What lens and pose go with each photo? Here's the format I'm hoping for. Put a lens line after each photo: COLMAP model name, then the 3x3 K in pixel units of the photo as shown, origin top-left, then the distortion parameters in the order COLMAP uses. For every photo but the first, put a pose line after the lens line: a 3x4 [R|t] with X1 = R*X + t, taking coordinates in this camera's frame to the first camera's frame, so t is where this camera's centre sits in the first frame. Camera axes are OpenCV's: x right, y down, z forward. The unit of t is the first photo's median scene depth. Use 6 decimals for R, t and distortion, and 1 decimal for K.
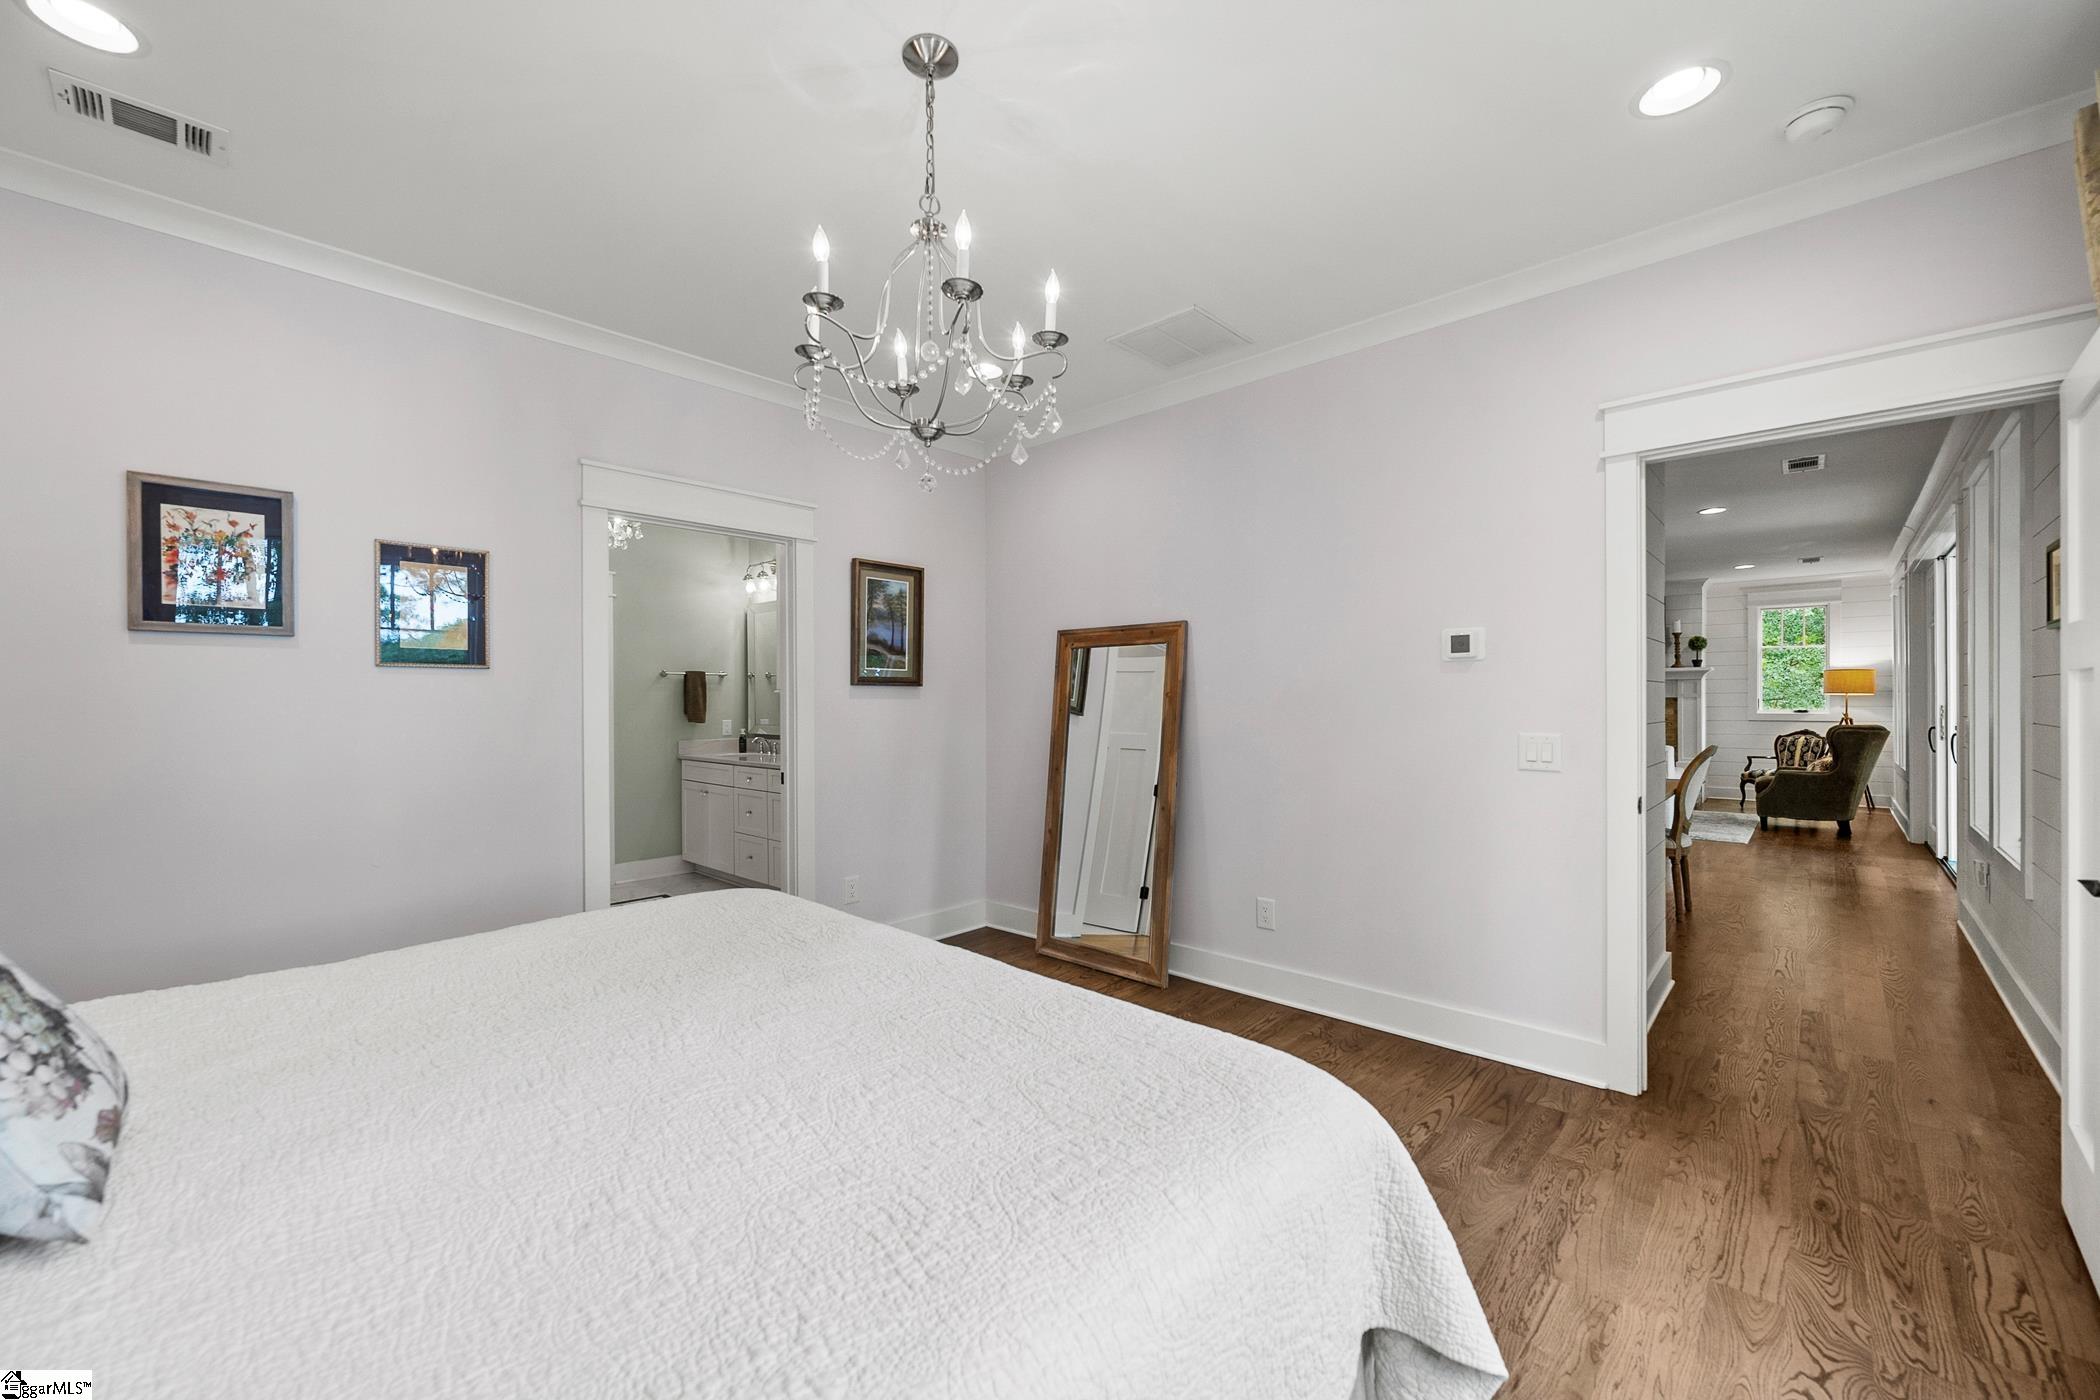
lens RADIAL K [[829.1, 0, 1069.1], [0, 829.1, 705.9], [0, 0, 1]] dist [-0.001891, 0.000041]
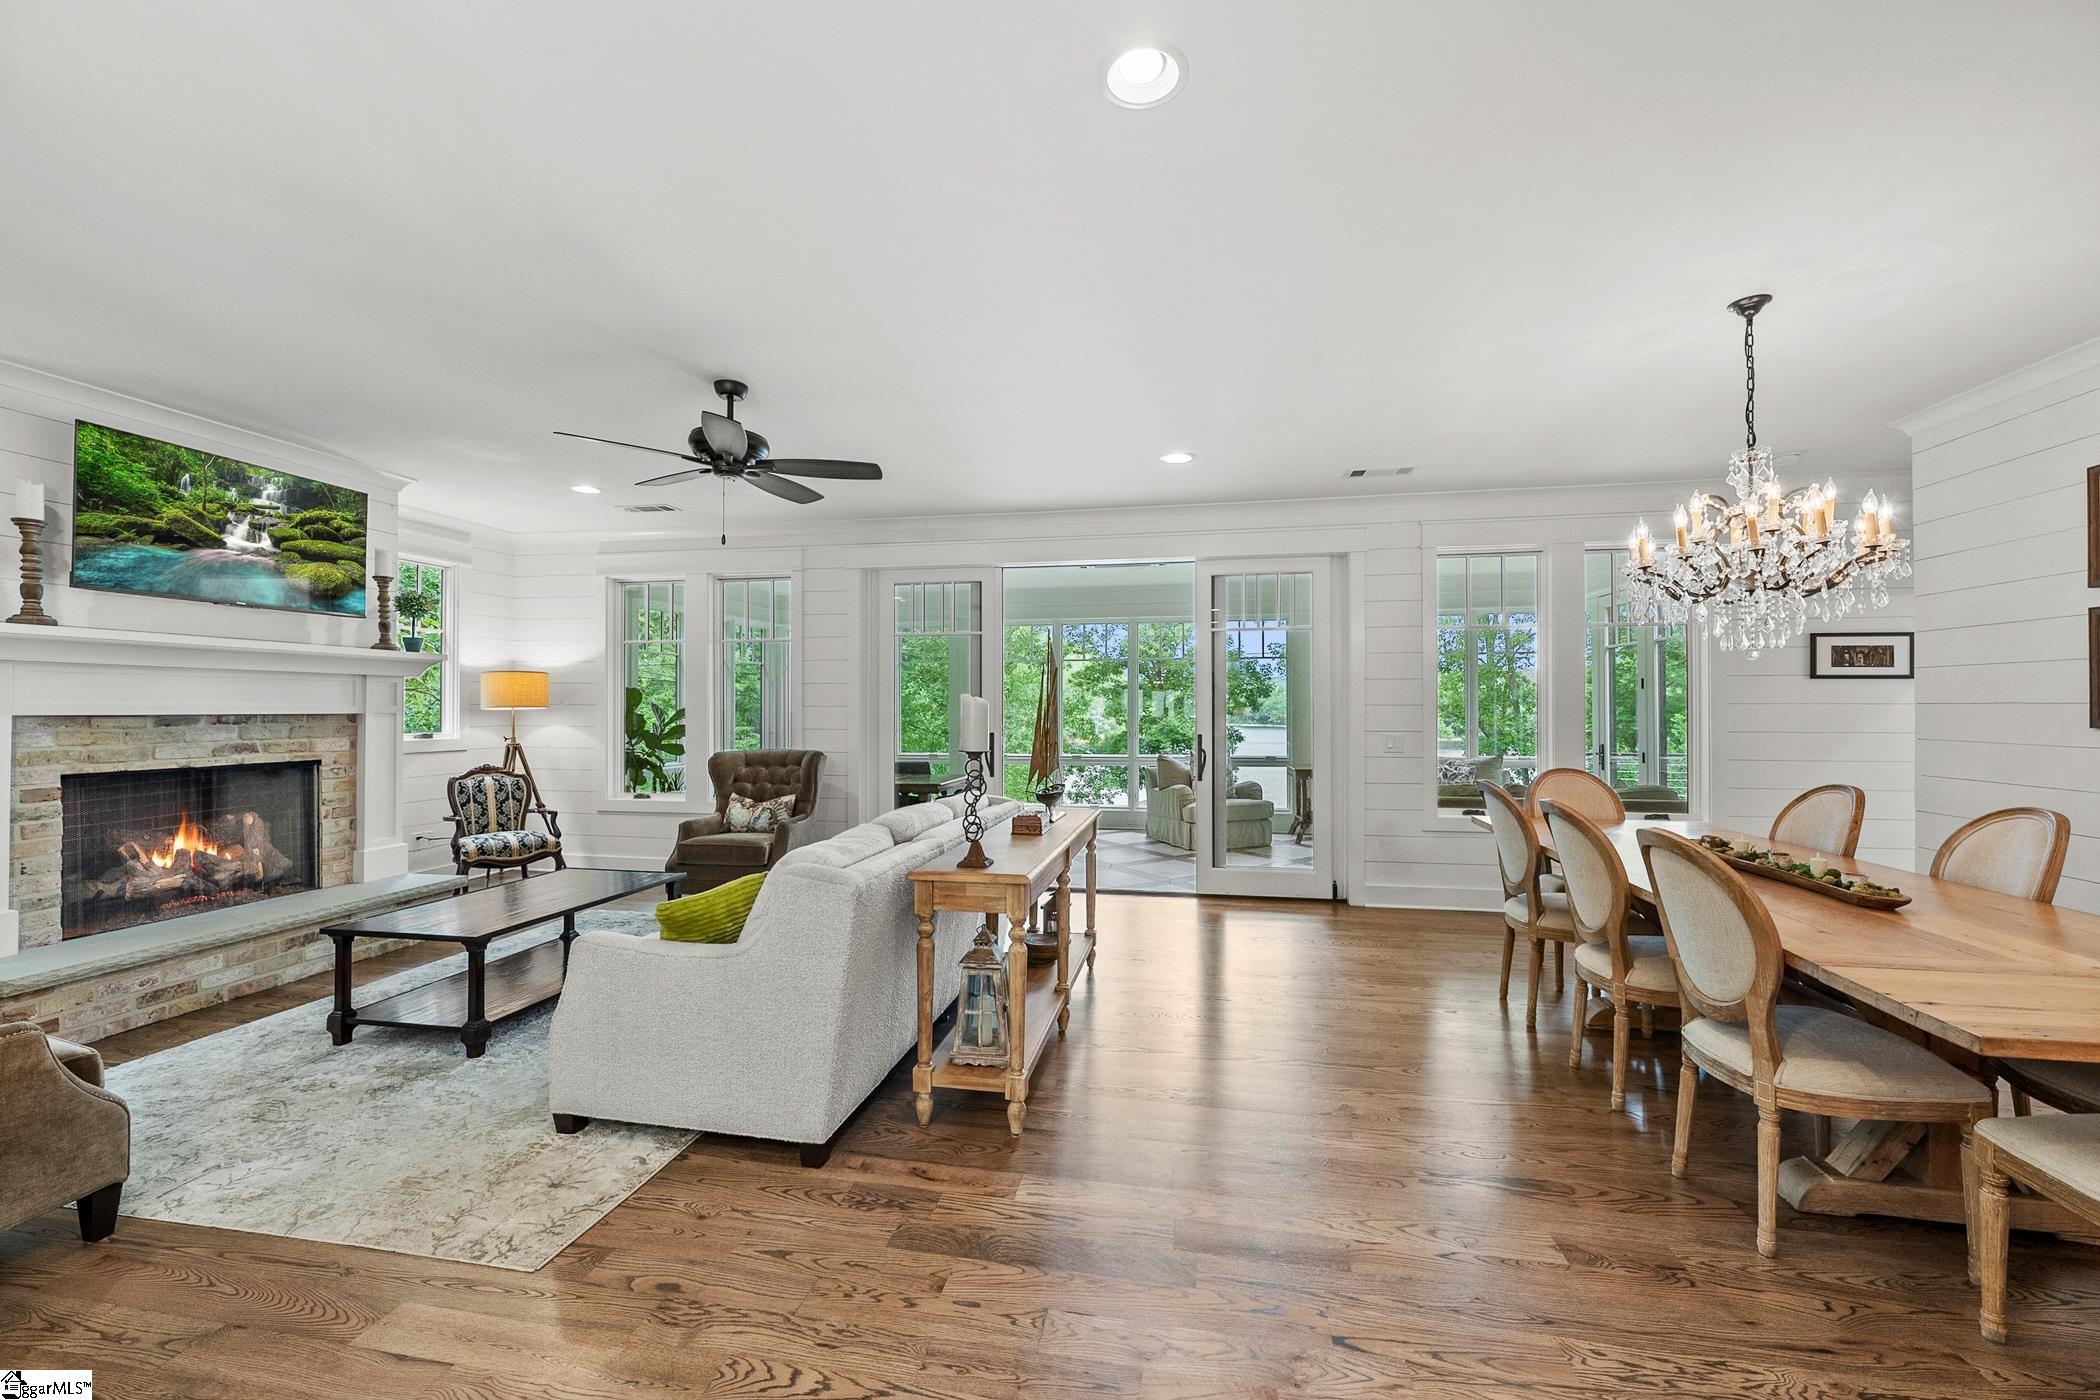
lens RADIAL K [[829.1, 0, 1049.6], [0, 829.1, 702.1], [0, 0, 1]] dist [-0.001891, 0.000041]
pose [[-0.517791, 0.008564, 0.855464, 0.348829], [0.005520, 0.999963, -0.006669, -0.029506], [-0.855489, 0.001269, -0.517819, 2.359319]]
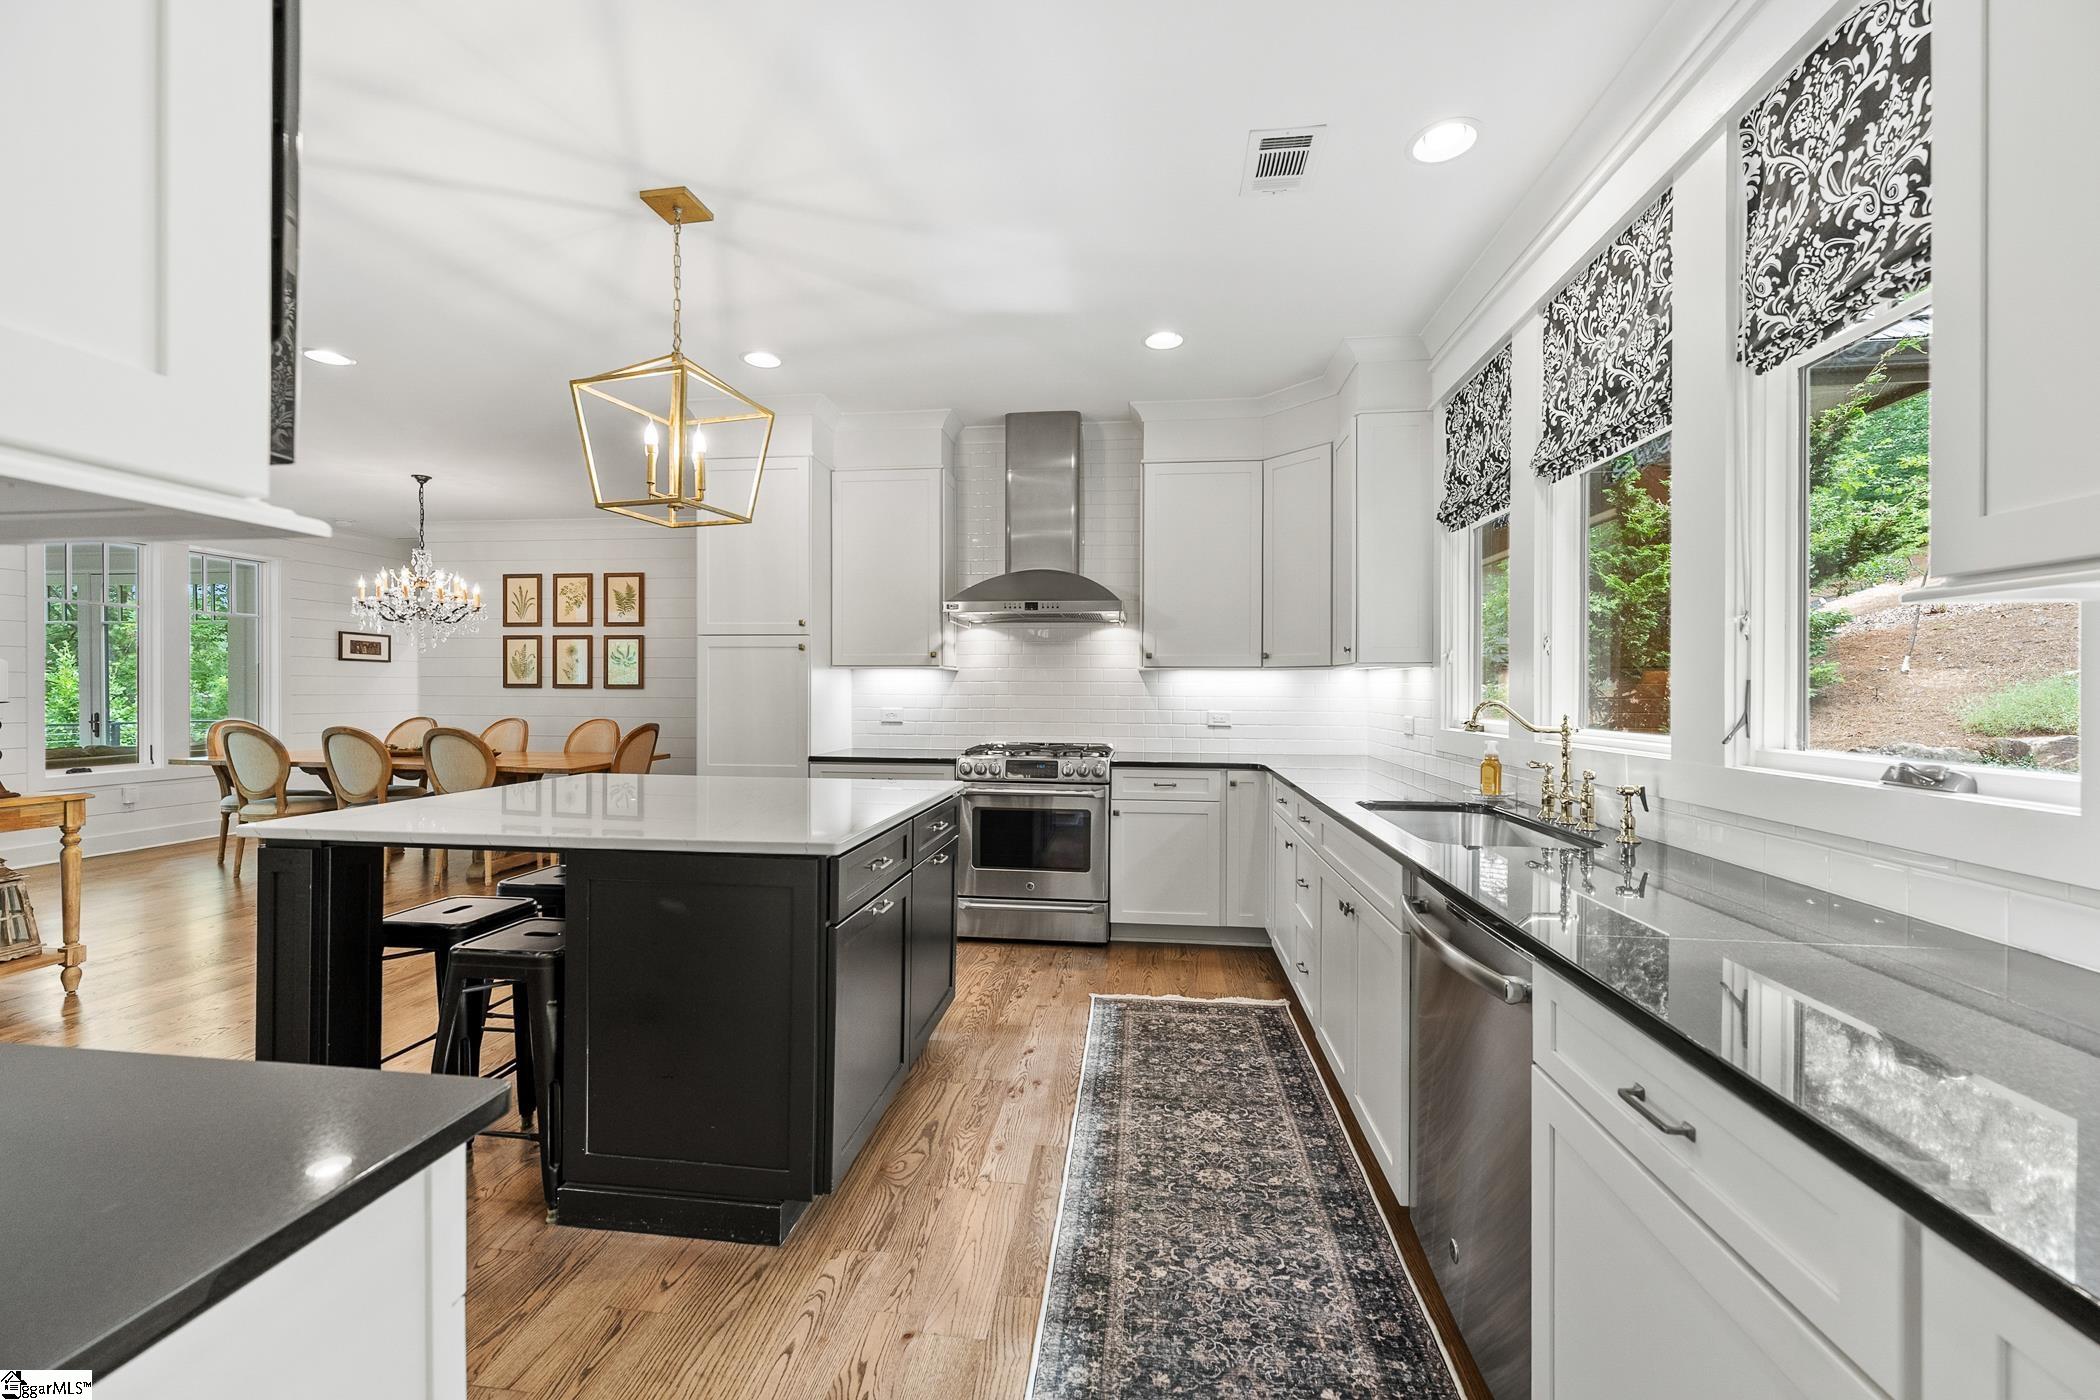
lens RADIAL K [[829.1, 0, 1046.4], [0, 829.1, 696.3], [0, 0, 1]] dist [-0.001891, 0.000041]
pose [[-0.817528, 0.004636, -0.575871, 0.585425], [-0.003476, 0.999910, 0.012984, -0.013826], [0.575879, 0.012616, -0.817438, 3.288602]]
